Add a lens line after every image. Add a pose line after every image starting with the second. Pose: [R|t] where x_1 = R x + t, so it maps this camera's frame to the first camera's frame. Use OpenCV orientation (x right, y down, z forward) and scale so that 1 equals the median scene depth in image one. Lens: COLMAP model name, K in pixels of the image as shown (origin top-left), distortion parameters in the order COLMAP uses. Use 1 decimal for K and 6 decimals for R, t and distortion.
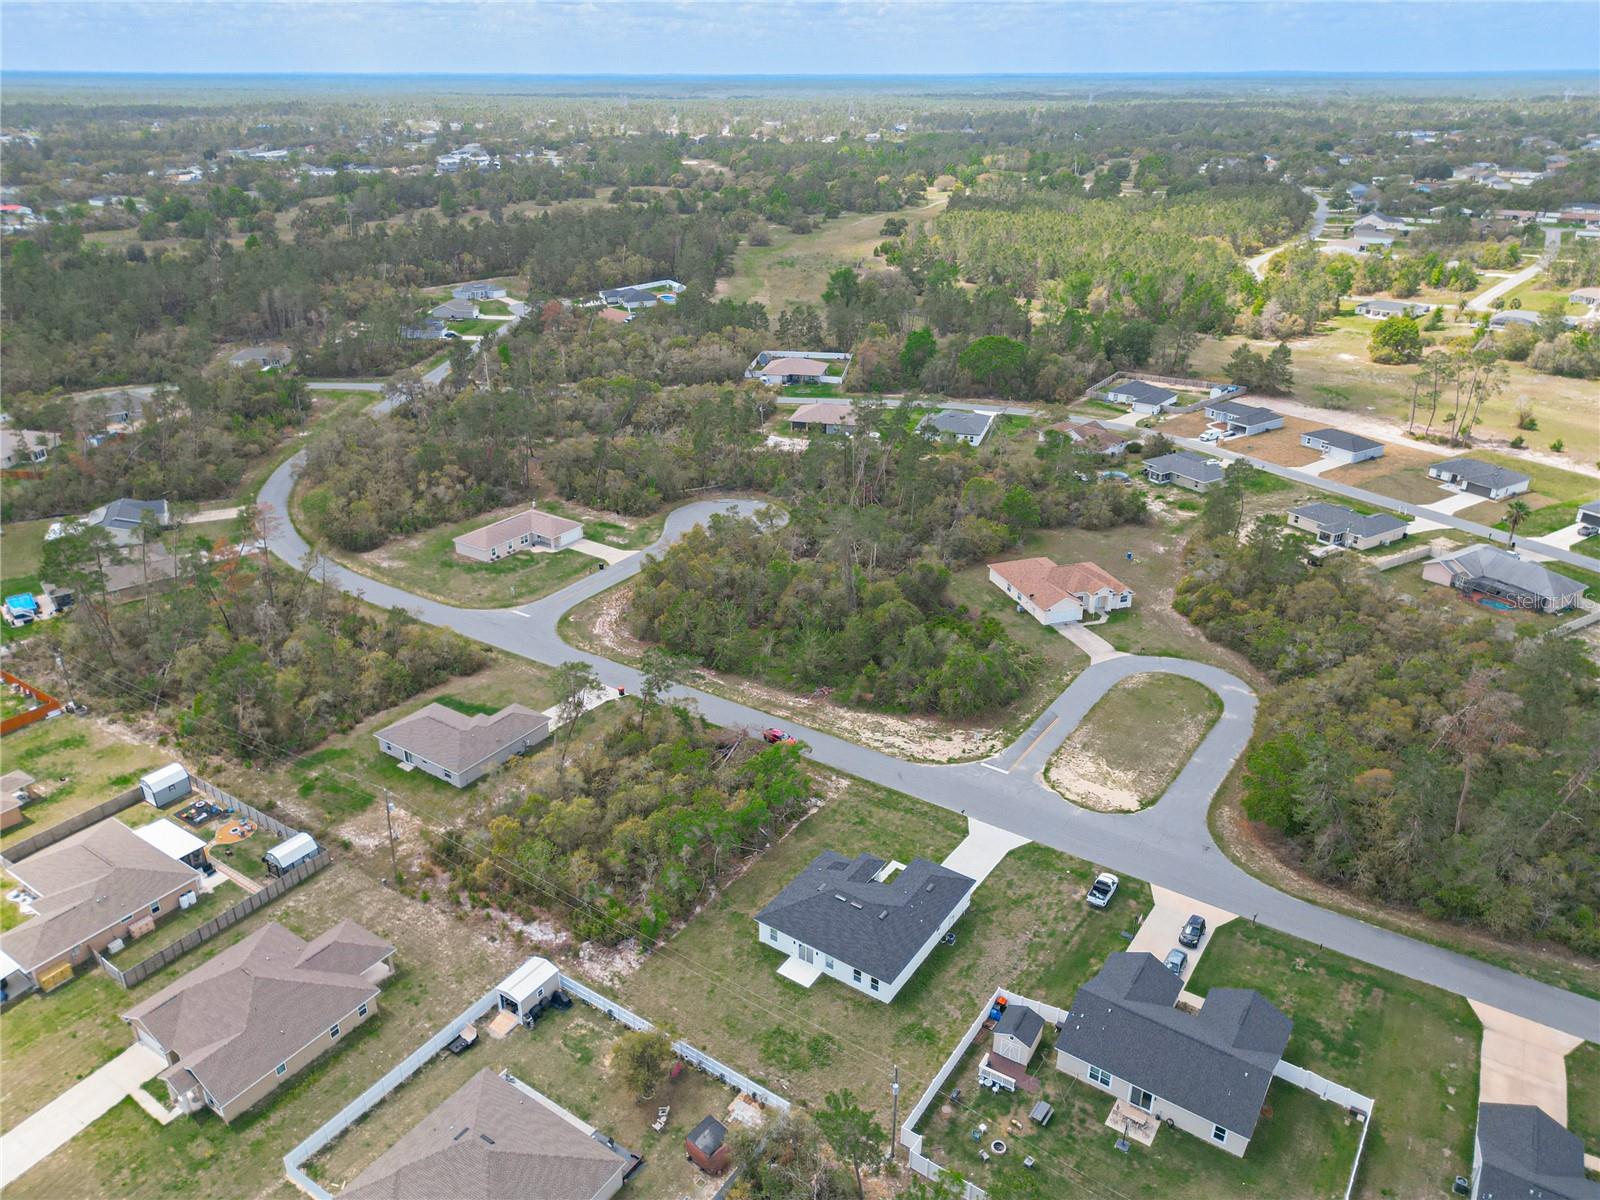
lens RADIAL K [[1129.1, 0, 785.0], [0, 1129.1, 601.9], [0, 0, 1]] dist [0.068403, -0.063071]
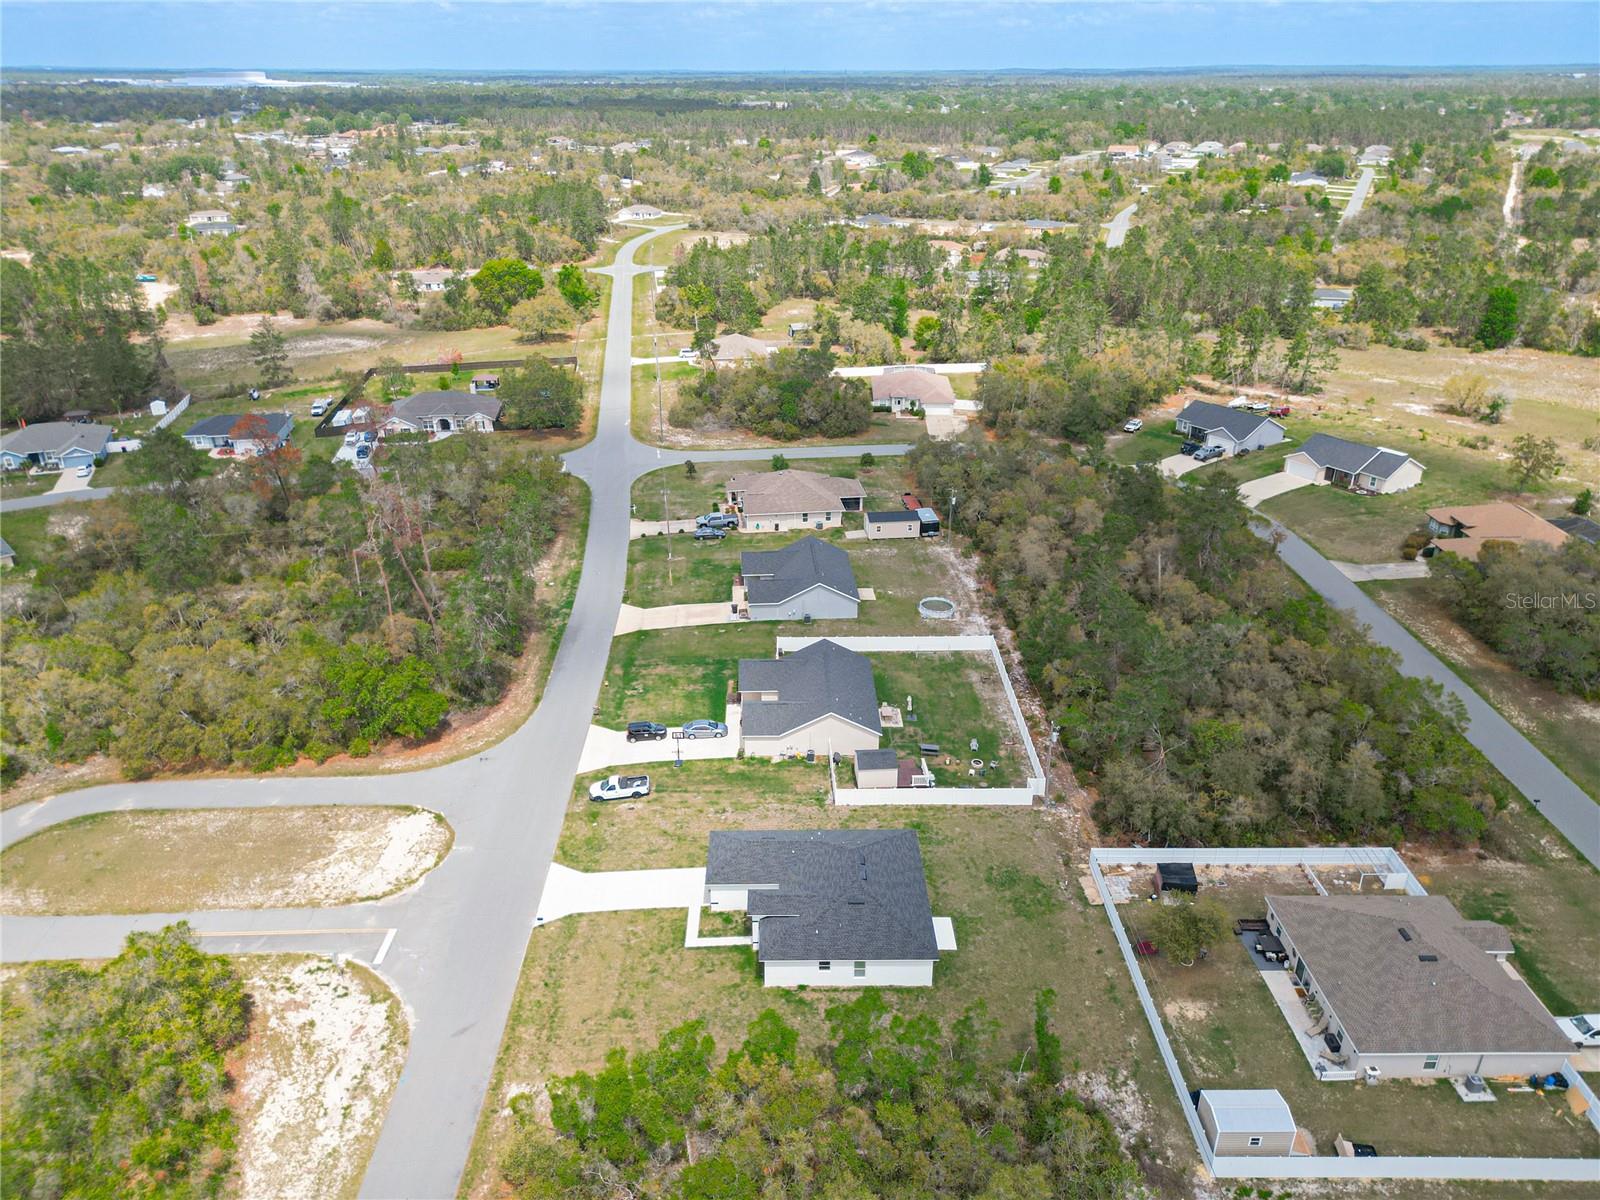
lens RADIAL K [[1129.1, 0, 797.1], [0, 1129.1, 629.1], [0, 0, 1]] dist [0.068403, -0.063071]
pose [[-0.583712, -0.357484, 0.729031, -0.289074], [0.346457, 0.702369, 0.621808, -0.242633], [-0.734335, 0.615534, -0.286128, 0.756276]]
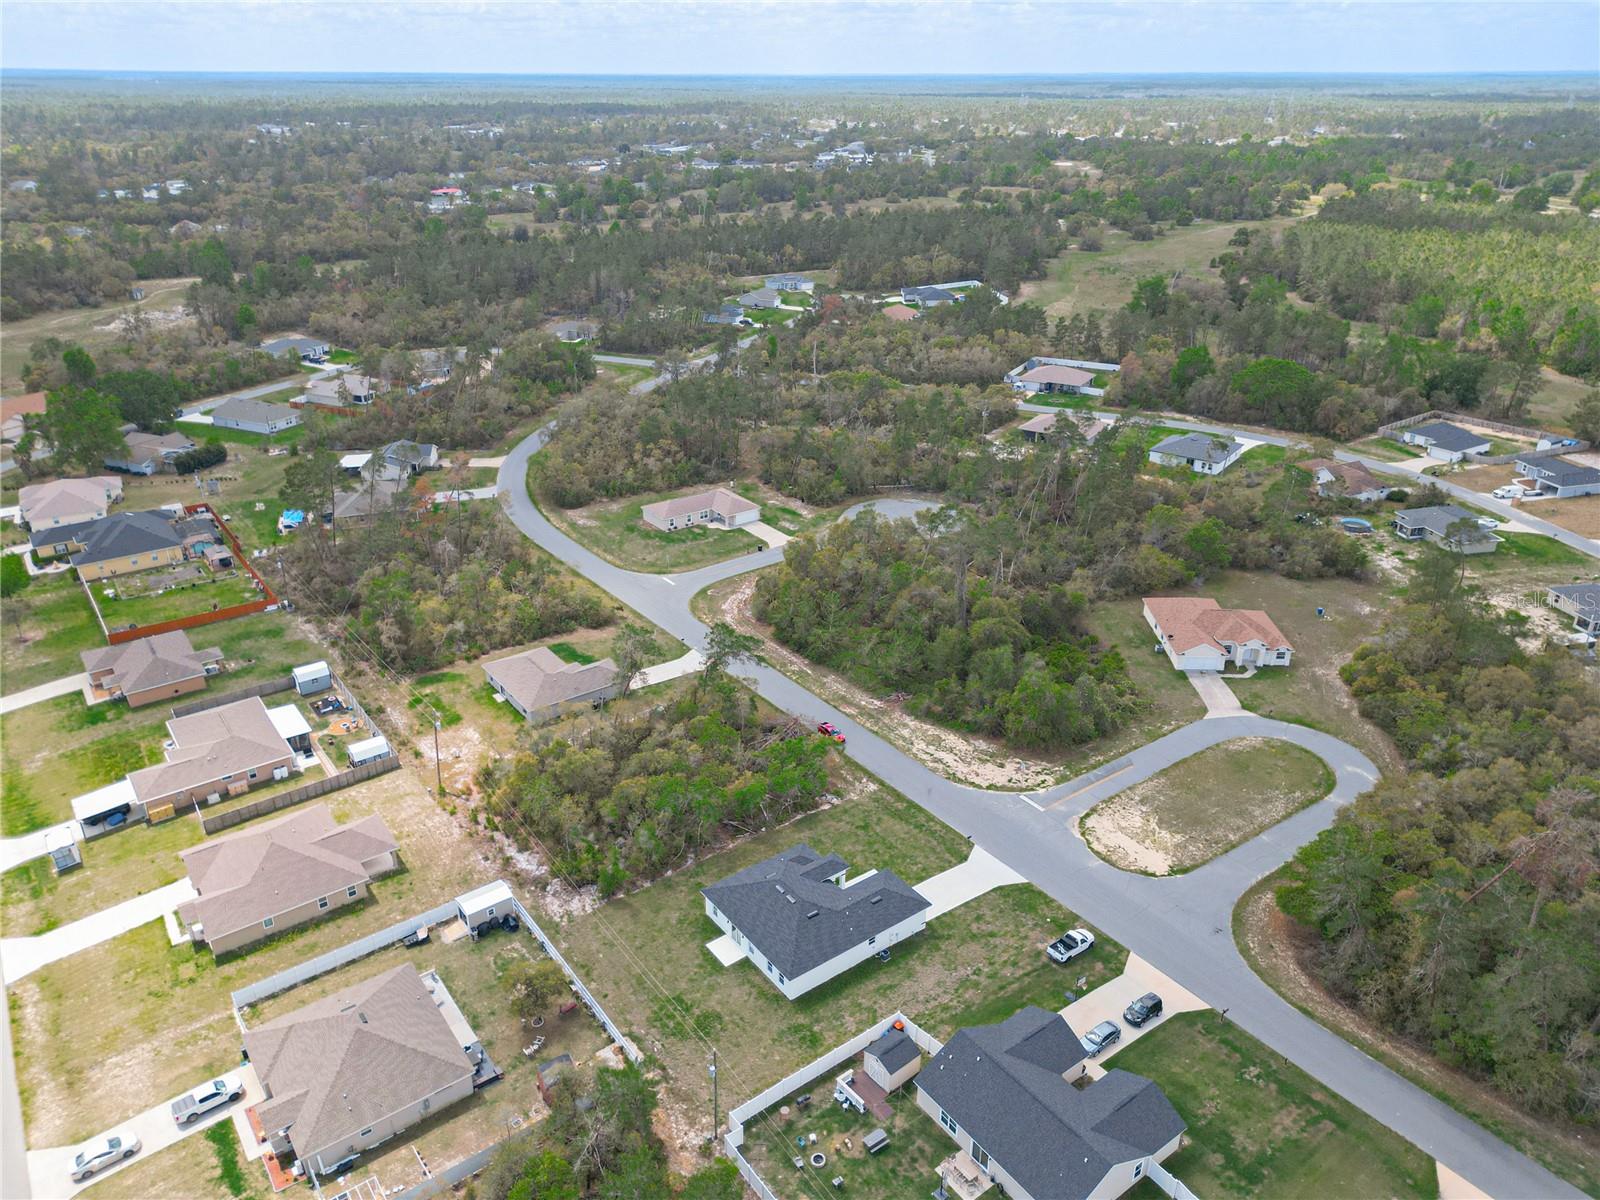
lens RADIAL K [[1129.1, 0, 782.6], [0, 1129.1, 599.7], [0, 0, 1]] dist [0.068403, -0.063071]
pose [[0.943944, 0.141053, -0.298454, 0.207221], [-0.141473, 0.989734, 0.020313, -0.009989], [0.298255, 0.023049, 0.954208, 0.019533]]
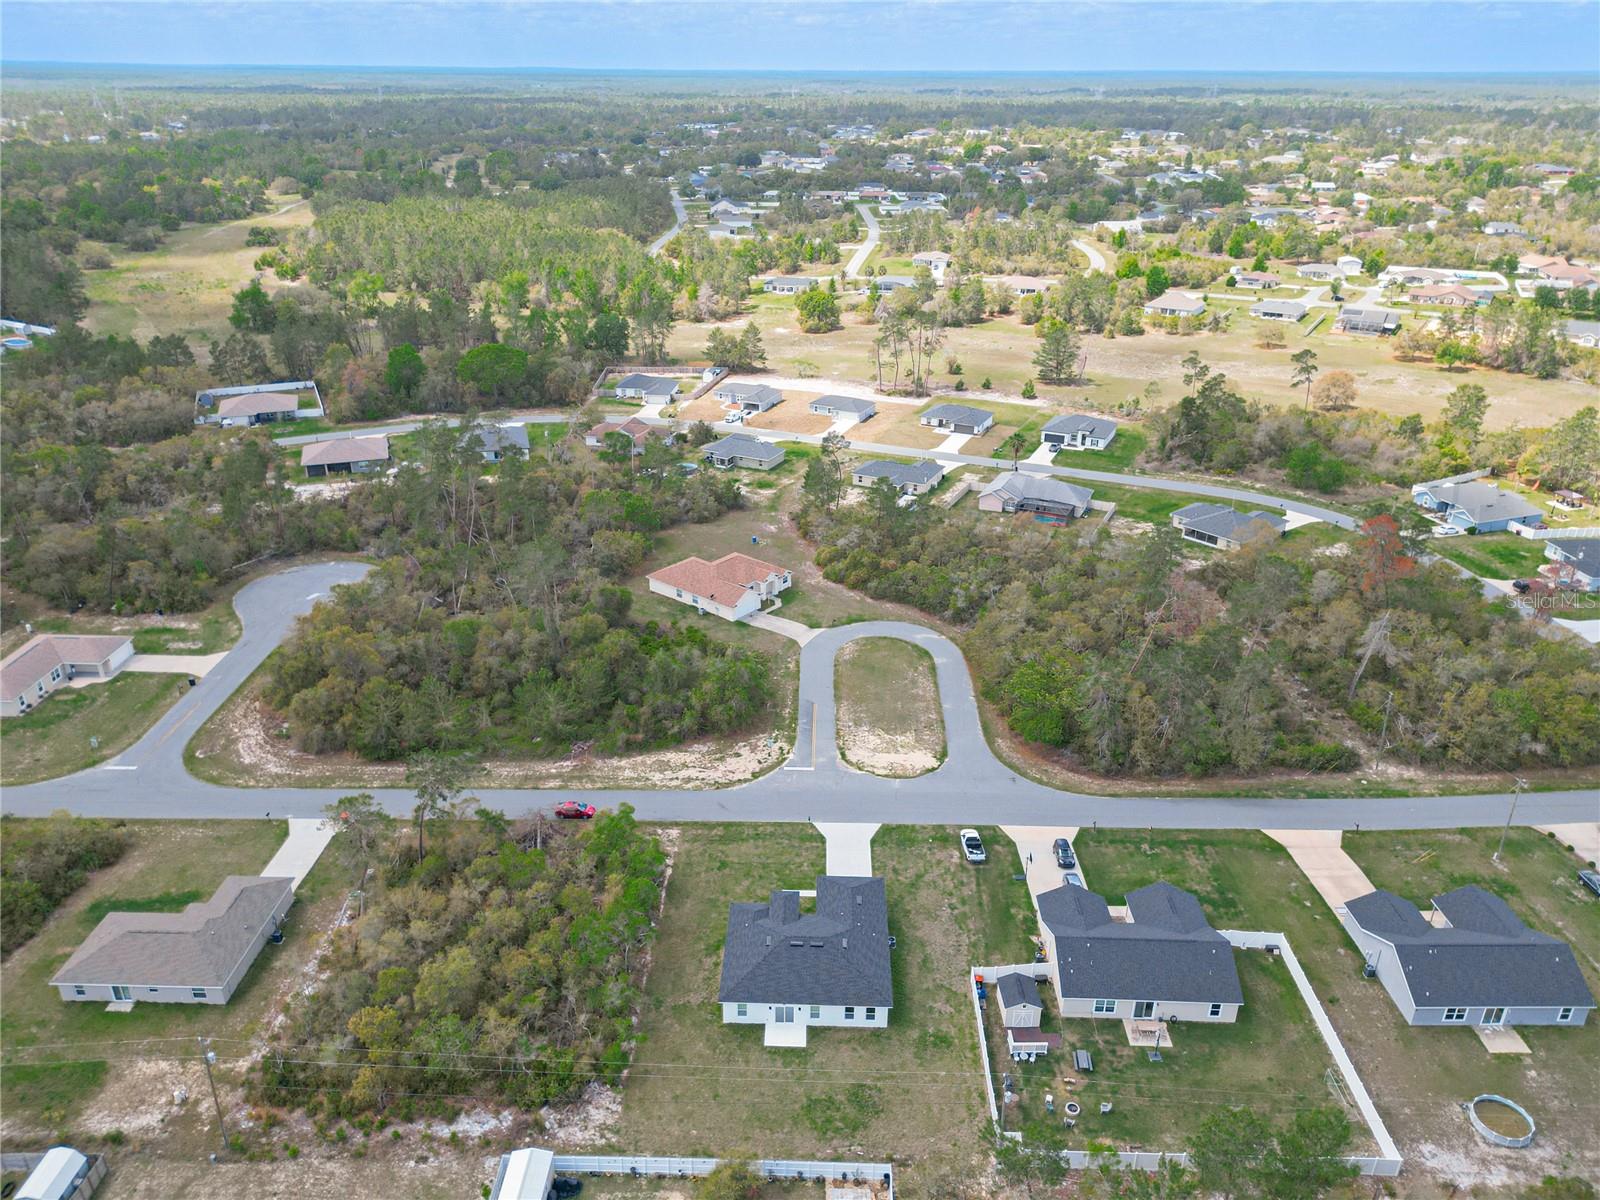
lens RADIAL K [[1129.1, 0, 789.3], [0, 1129.1, 634.8], [0, 0, 1]] dist [0.068403, -0.063071]
pose [[0.840536, -0.238129, 0.486615, -0.231284], [0.224897, 0.970538, 0.086472, -0.046294], [-0.492870, 0.036756, 0.869327, 0.114636]]
